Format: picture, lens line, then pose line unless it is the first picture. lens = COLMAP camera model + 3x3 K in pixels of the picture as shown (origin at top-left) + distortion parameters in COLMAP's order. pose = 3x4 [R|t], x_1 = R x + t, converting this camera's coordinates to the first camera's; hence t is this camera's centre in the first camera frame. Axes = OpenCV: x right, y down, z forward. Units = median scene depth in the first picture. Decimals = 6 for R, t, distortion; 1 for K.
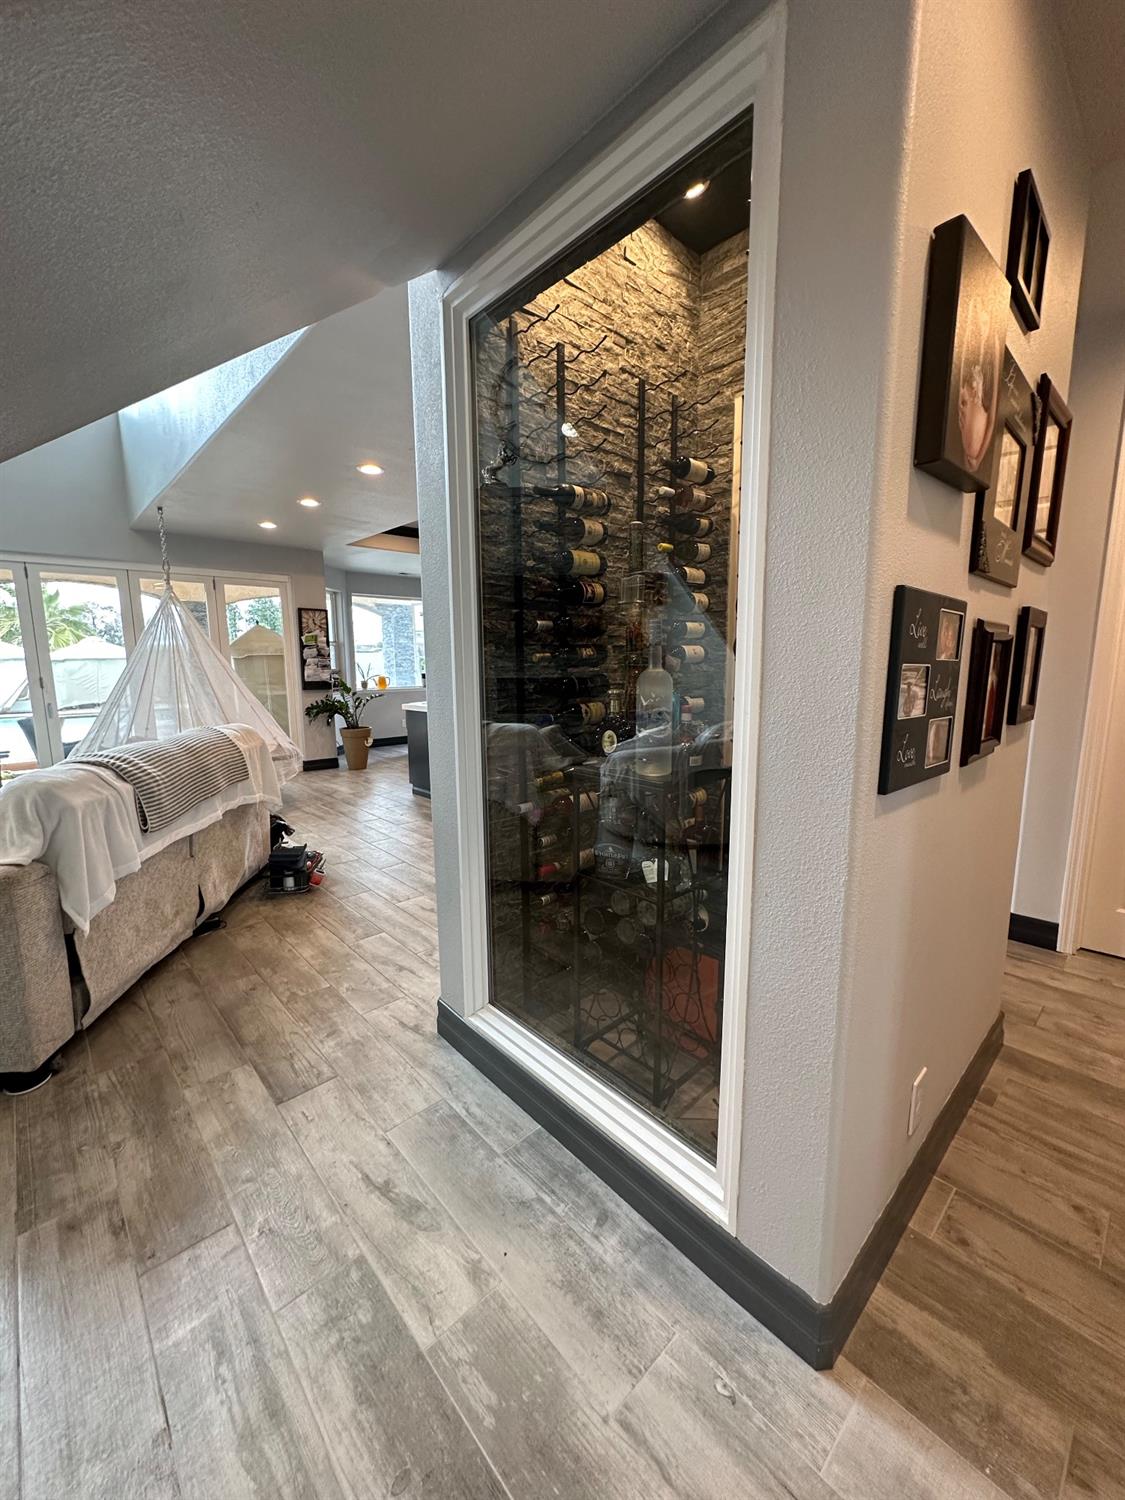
lens RADIAL K [[594.2, 0, 562.5], [0, 594.2, 750.0], [0, 0, 1]] dist [-0.002053, -0.000202]
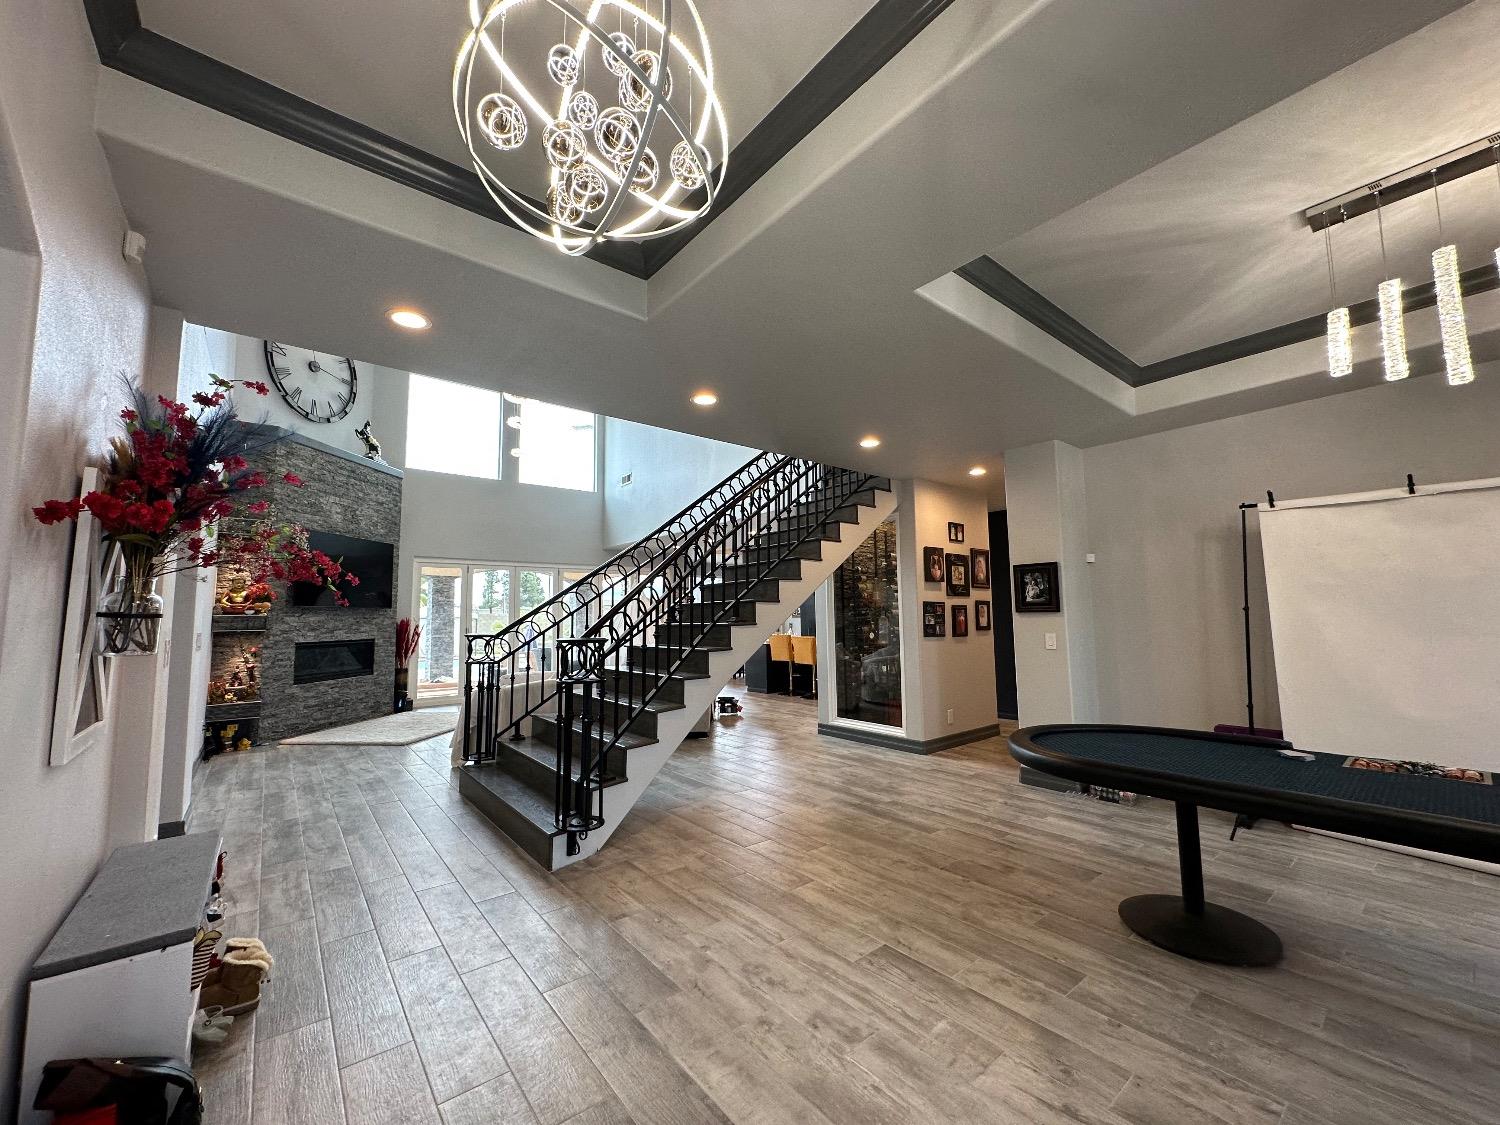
lens RADIAL K [[594.2, 0, 748.2], [0, 594.2, 564.7], [0, 0, 1]] dist [-0.002053, -0.000202]
pose [[0.997685, -0.008381, -0.067489, -0.520288], [-0.007899, 0.971377, -0.237410, 0.524871], [0.067547, 0.237394, 0.969062, -3.285940]]
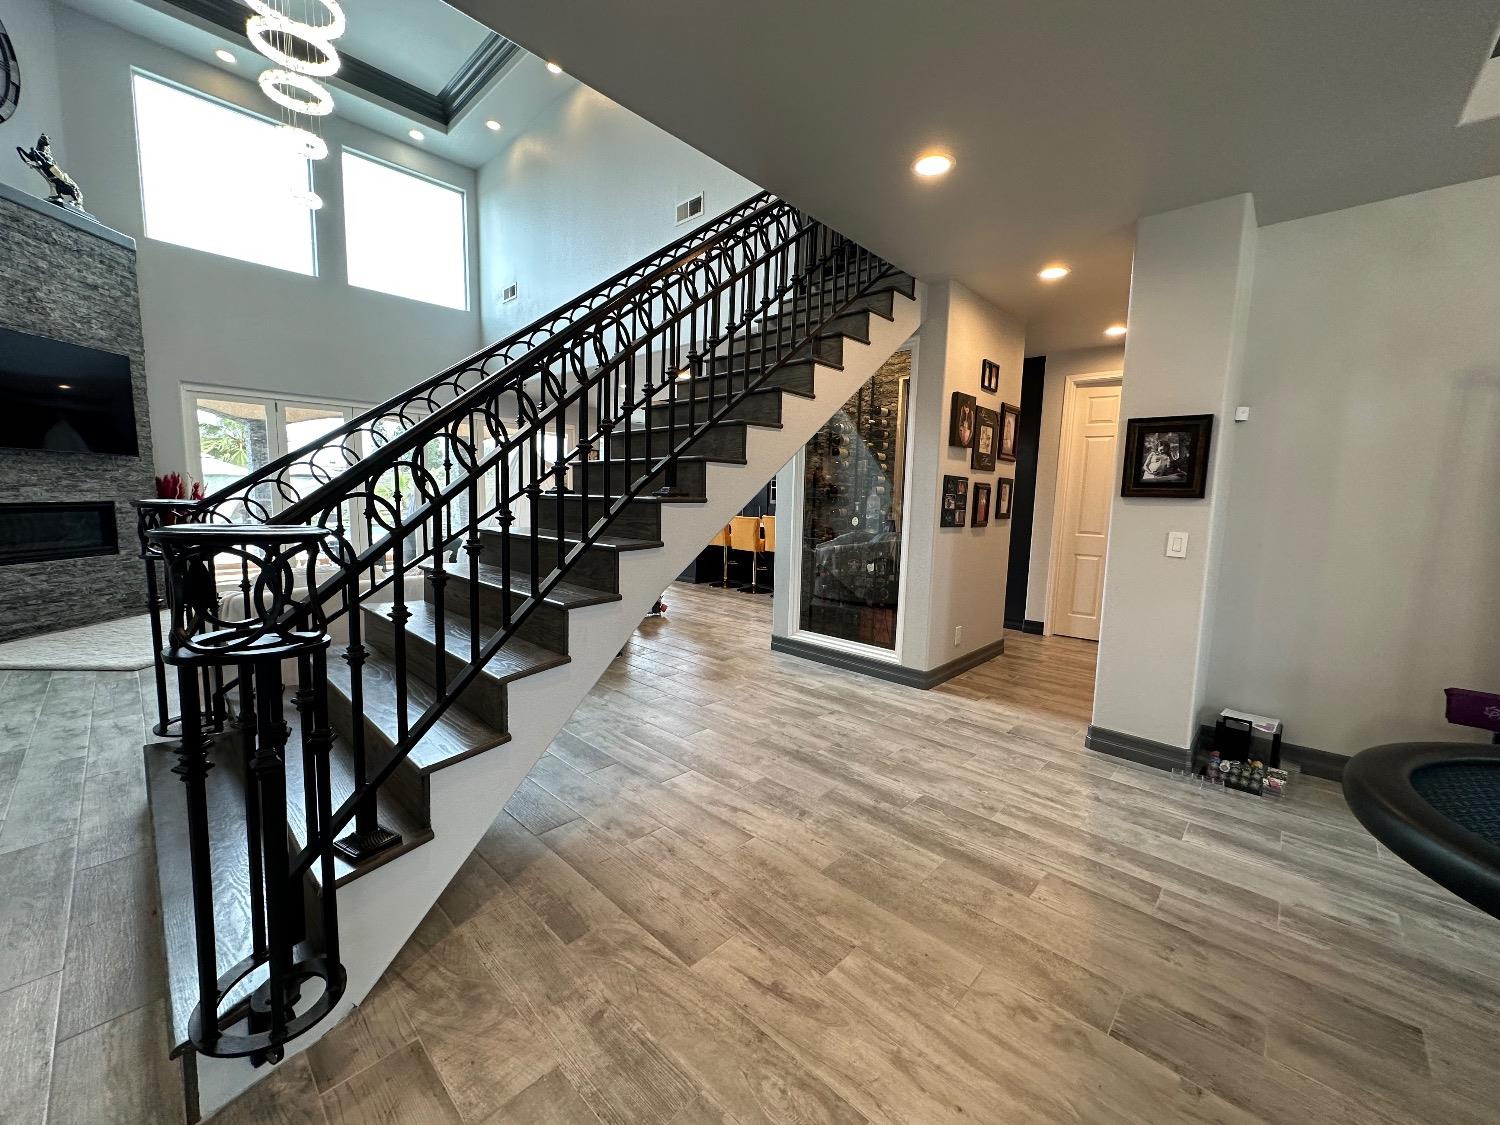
lens RADIAL K [[594.2, 0, 748.2], [0, 594.2, 564.7], [0, 0, 1]] dist [-0.002053, -0.000202]
pose [[0.997151, 0.025540, 0.070971, -0.689689], [-0.023309, 0.999213, -0.032092, 0.326895], [-0.071735, 0.030347, 0.996962, -1.924564]]
